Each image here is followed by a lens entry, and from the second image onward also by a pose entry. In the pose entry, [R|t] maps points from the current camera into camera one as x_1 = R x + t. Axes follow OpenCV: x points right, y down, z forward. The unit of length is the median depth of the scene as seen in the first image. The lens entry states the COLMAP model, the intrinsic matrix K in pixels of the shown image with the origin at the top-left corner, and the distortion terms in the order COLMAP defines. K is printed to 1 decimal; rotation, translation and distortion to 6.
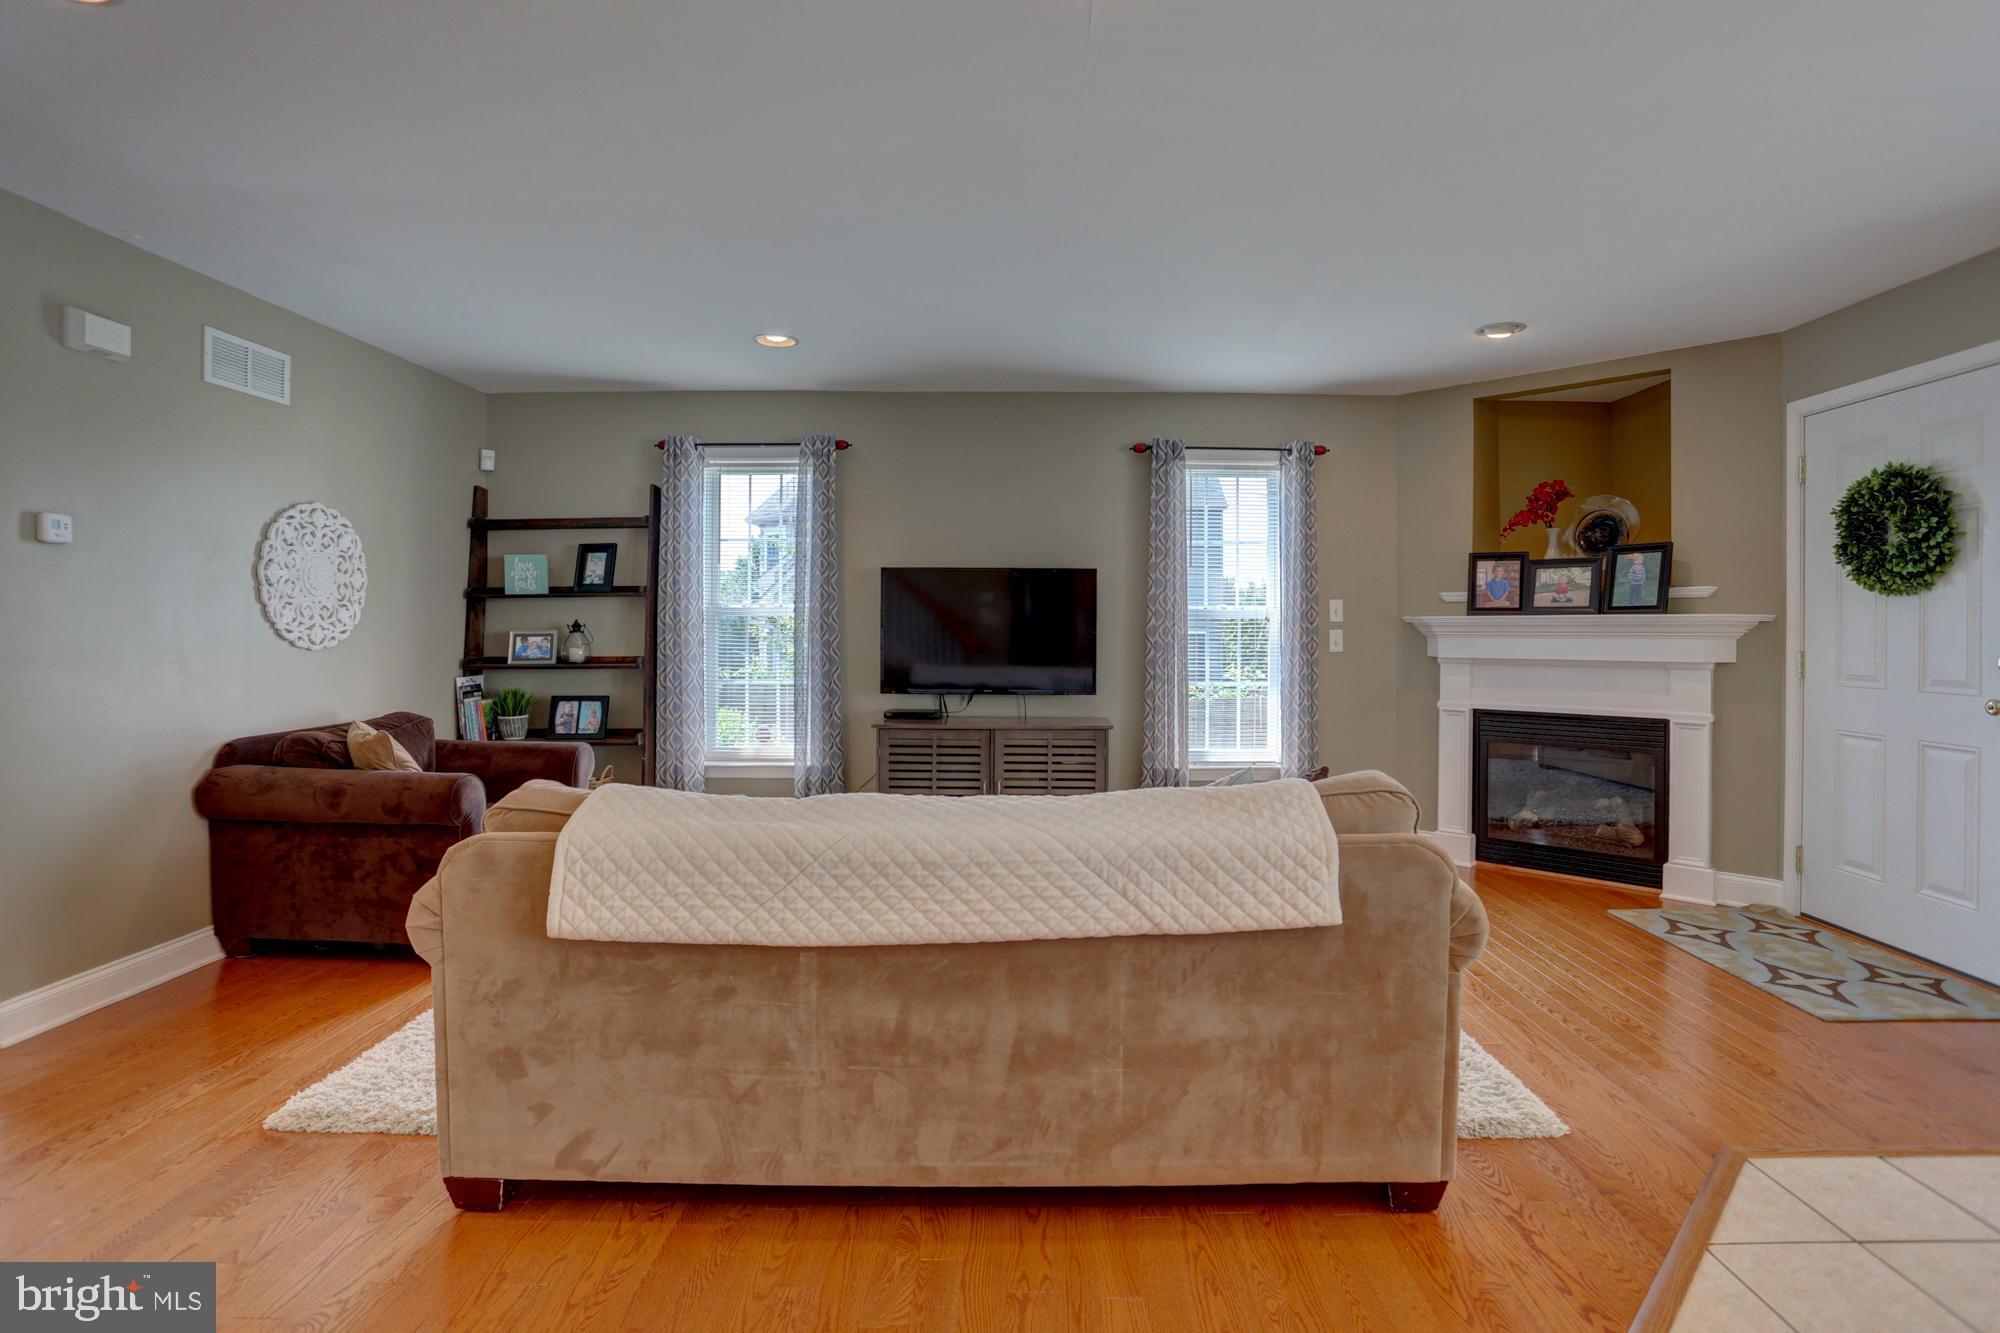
lens RADIAL K [[995.4, 0, 1023.0], [0, 995.4, 636.6], [0, 0, 1]] dist [-0.068289, 0.027922]
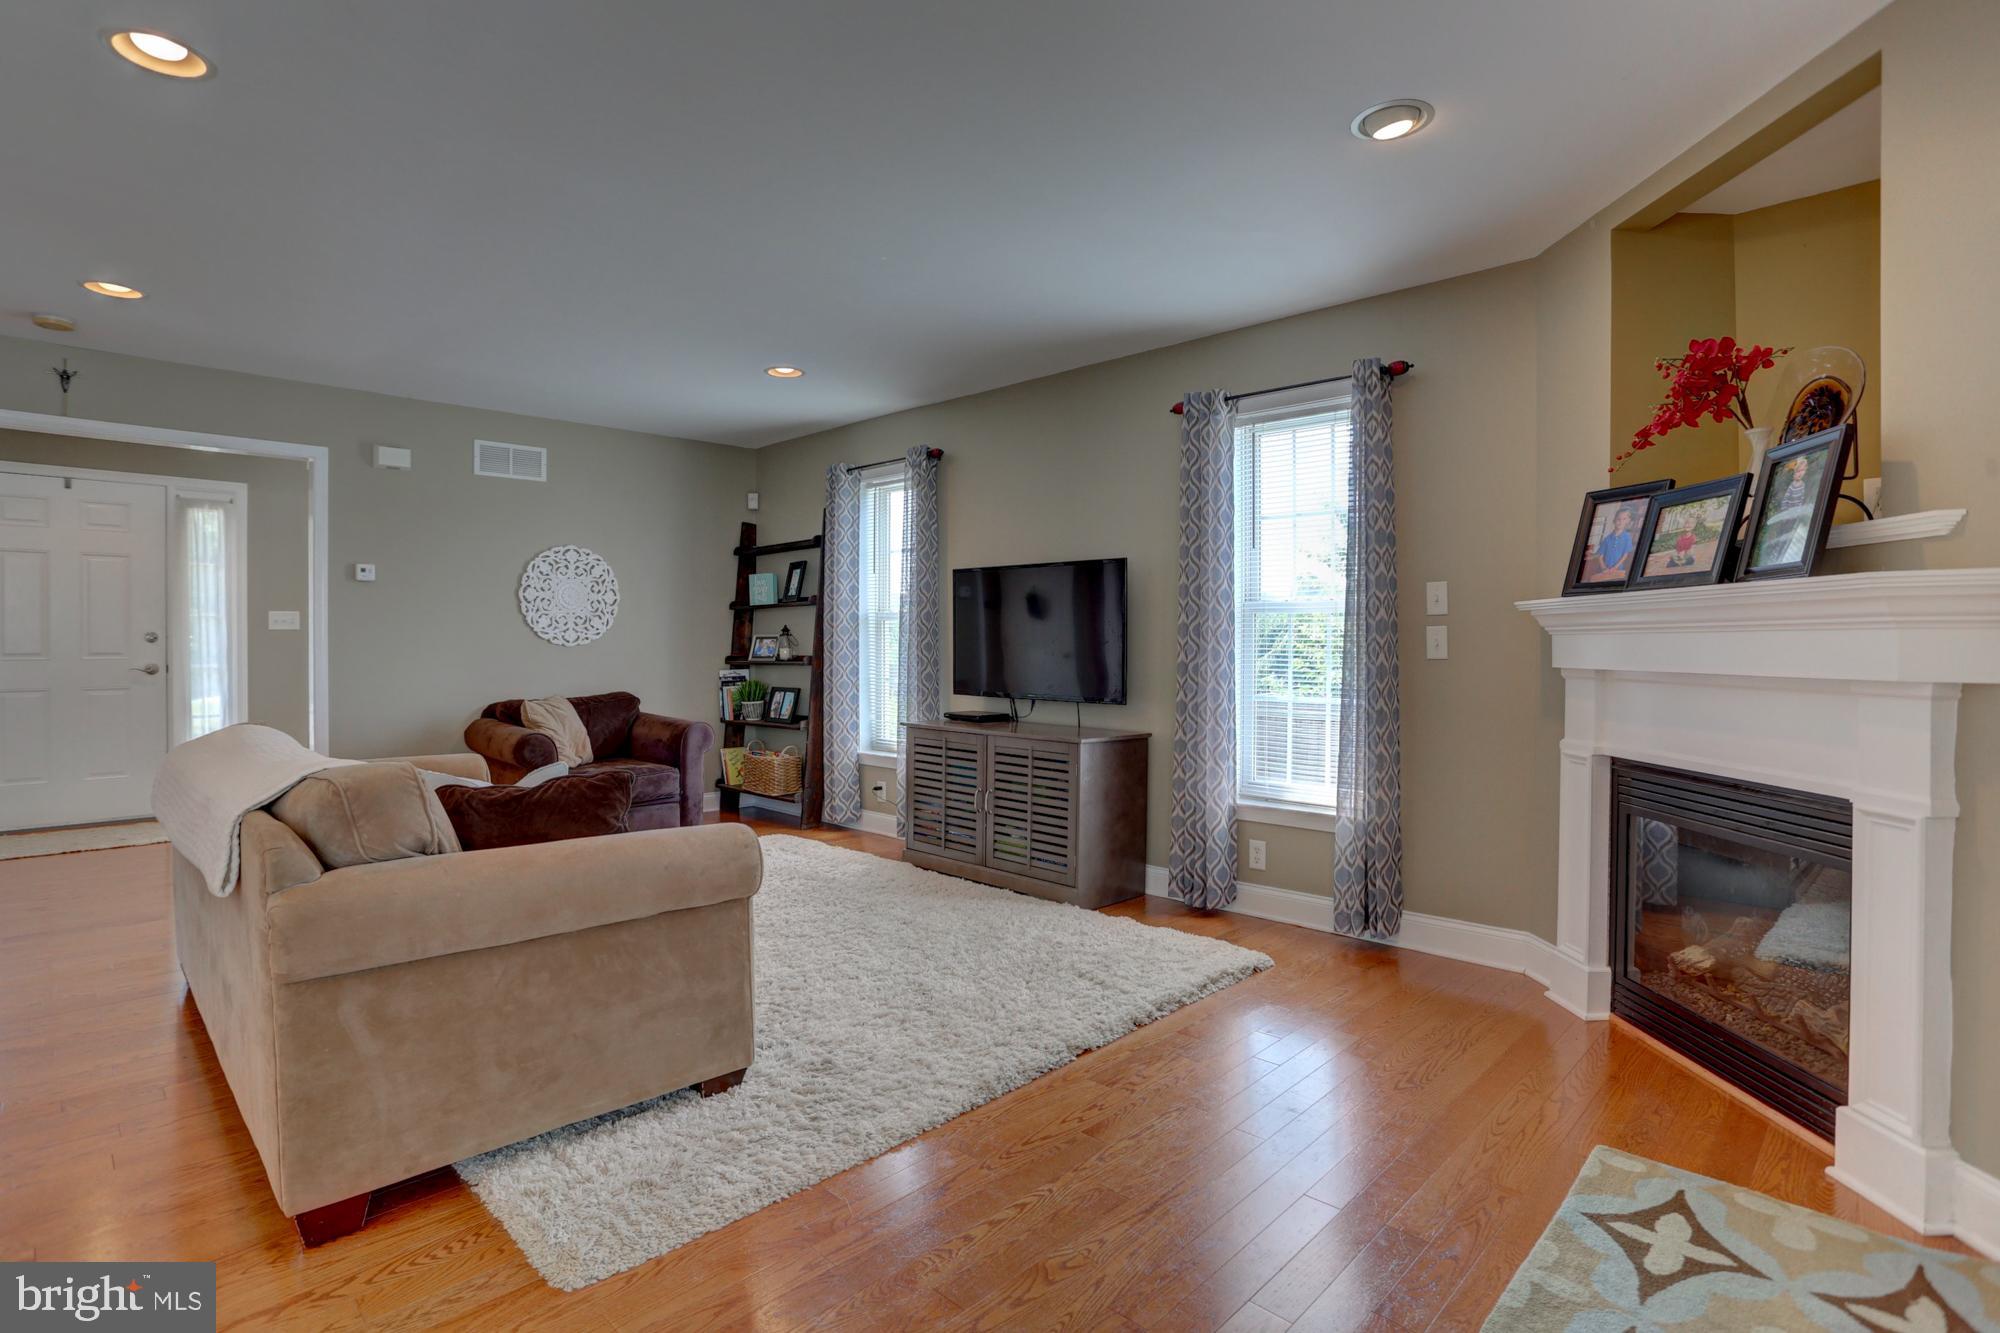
lens RADIAL K [[978.3, 0, 998.0], [0, 978.3, 649.4], [0, 0, 1]] dist [-0.097993, 0.056749]
pose [[0.713767, 0.003830, -0.700372, 0.608374], [-0.006088, 0.999981, -0.000735, 0.012837], [0.700356, 0.004789, 0.713777, 0.340661]]
